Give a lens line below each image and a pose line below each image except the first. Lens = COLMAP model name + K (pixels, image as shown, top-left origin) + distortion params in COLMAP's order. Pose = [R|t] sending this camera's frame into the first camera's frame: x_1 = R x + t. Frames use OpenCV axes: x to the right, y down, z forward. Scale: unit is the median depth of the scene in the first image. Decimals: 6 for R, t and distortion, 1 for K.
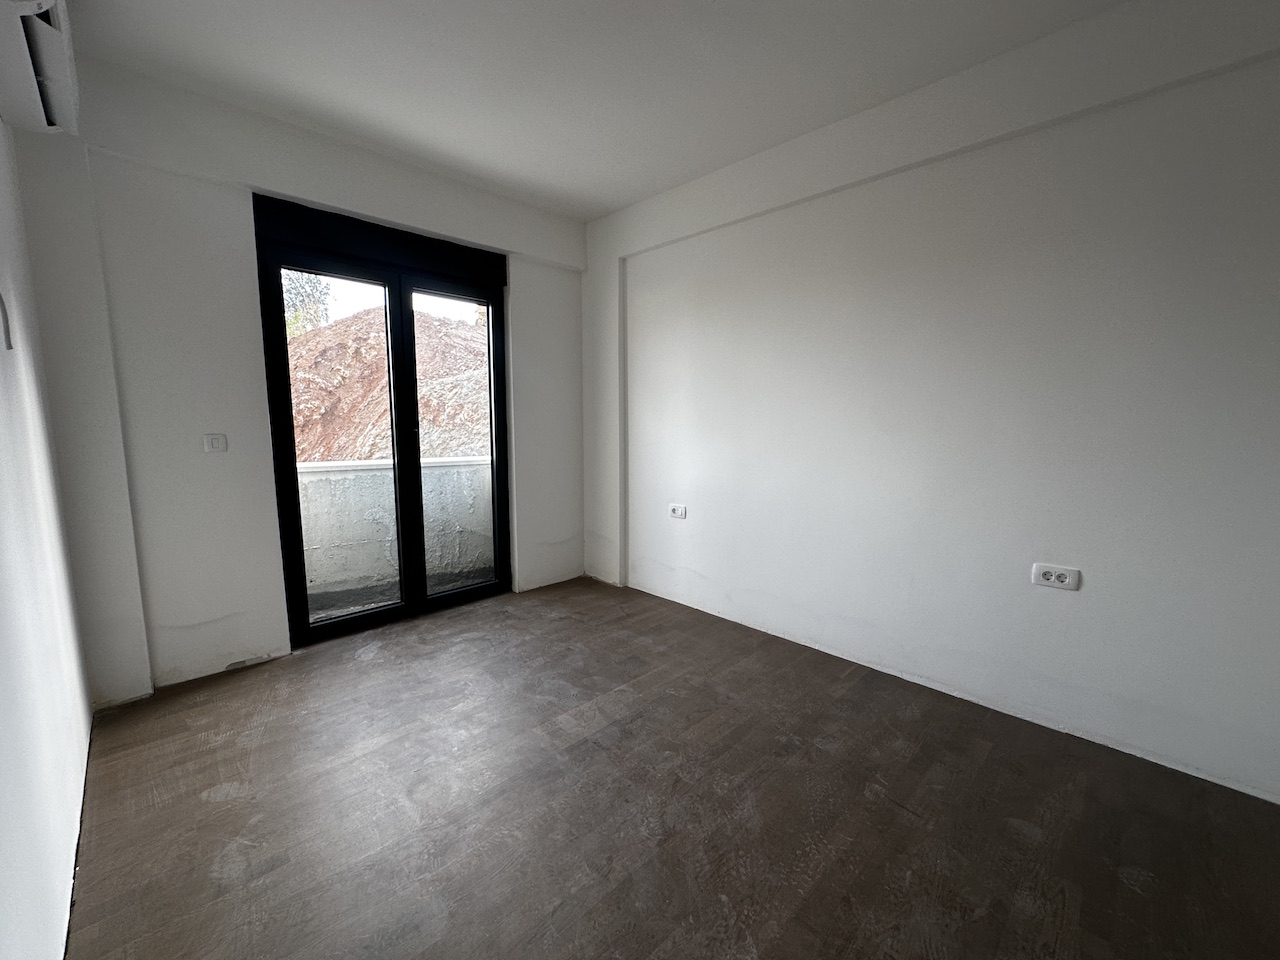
lens RADIAL K [[510.9, 0, 640.0], [0, 510.9, 480.0], [0, 0, 1]] dist [-0.002531, 0.000165]
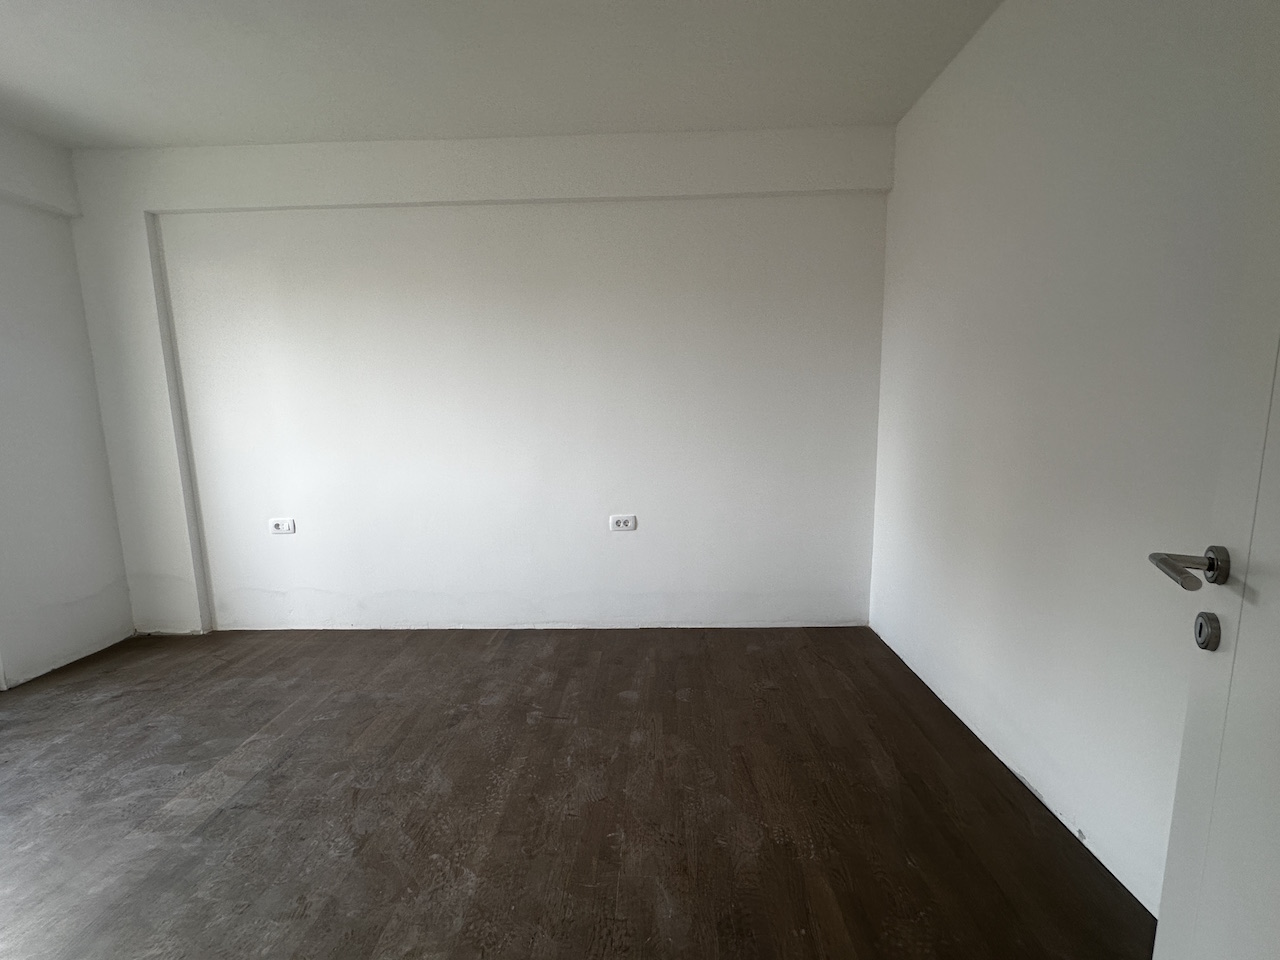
lens RADIAL K [[510.9, 0, 640.0], [0, 510.9, 480.0], [0, 0, 1]] dist [-0.002531, 0.000165]
pose [[0.724848, -0.108296, 0.680344, -0.105241], [0.102222, 0.993542, 0.049241, 0.004458], [-0.681283, 0.033854, 0.731237, -0.078104]]
